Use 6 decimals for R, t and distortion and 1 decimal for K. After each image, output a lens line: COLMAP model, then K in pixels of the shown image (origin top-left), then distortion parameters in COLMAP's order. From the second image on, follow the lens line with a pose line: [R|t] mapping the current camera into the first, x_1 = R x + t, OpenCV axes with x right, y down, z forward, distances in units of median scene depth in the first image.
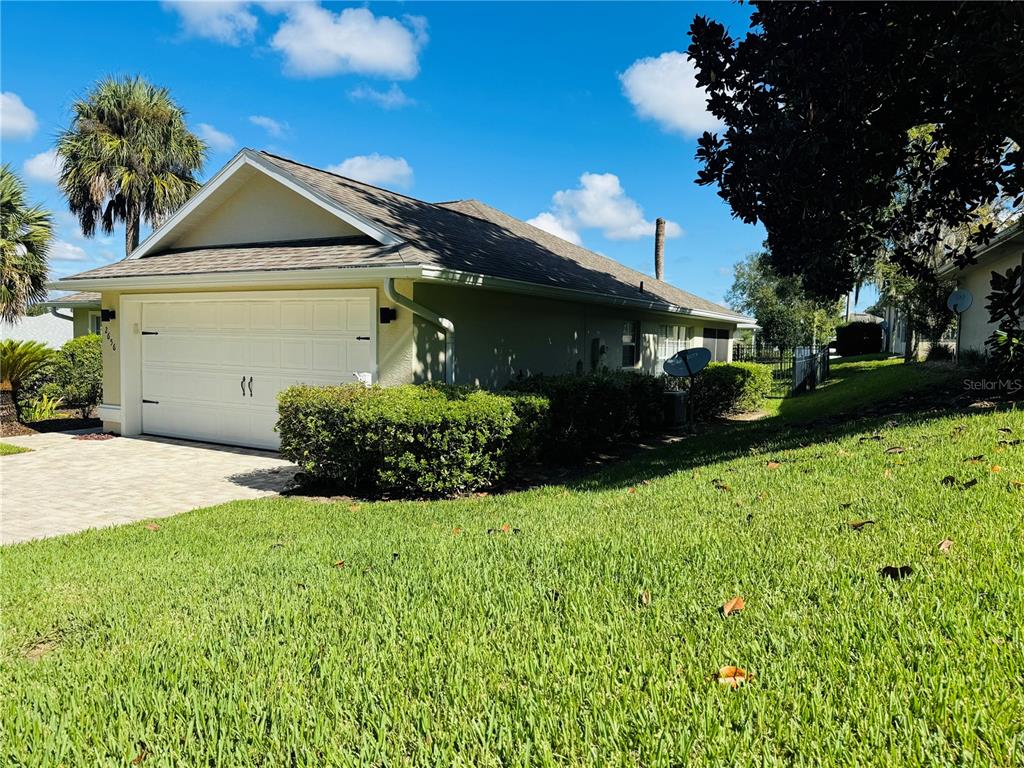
lens RADIAL K [[732.7, 0, 512.7], [0, 732.7, 389.6], [0, 0, 1]] dist [0.008185, -0.011549]
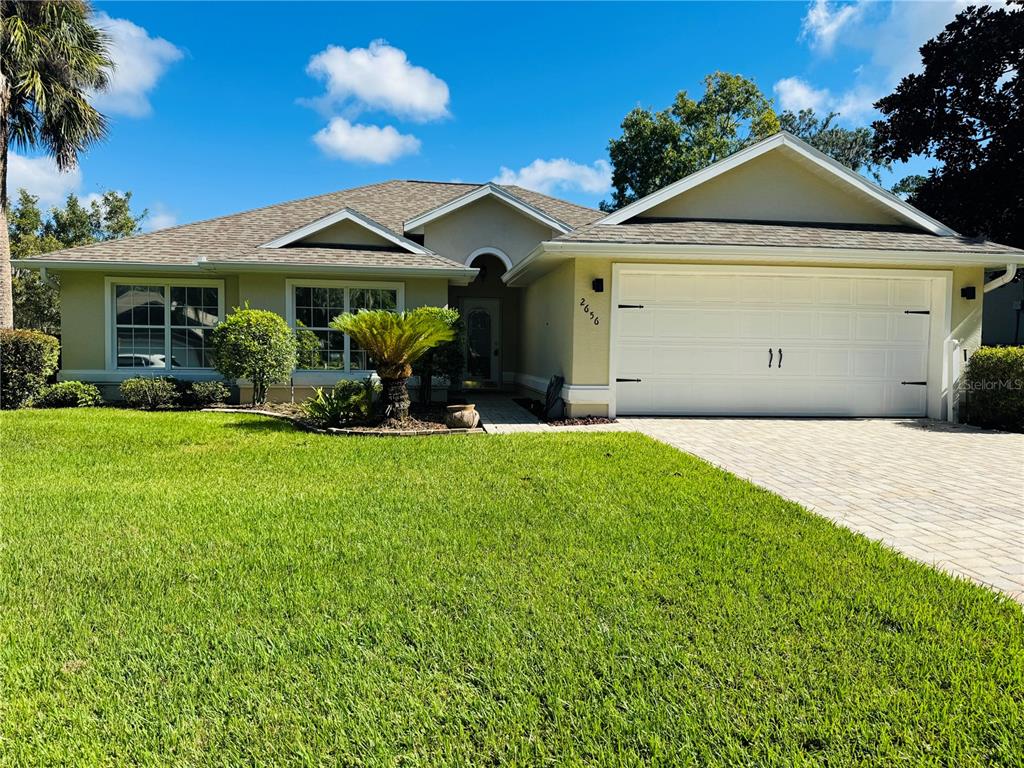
lens RADIAL K [[732.7, 0, 507.5], [0, 732.7, 387.4], [0, 0, 1]] dist [0.008185, -0.011549]
pose [[0.783782, -0.049952, 0.619024, -1.300636], [0.045698, 0.998697, 0.022729, -0.003786], [-0.619352, 0.010474, 0.785043, 0.415444]]
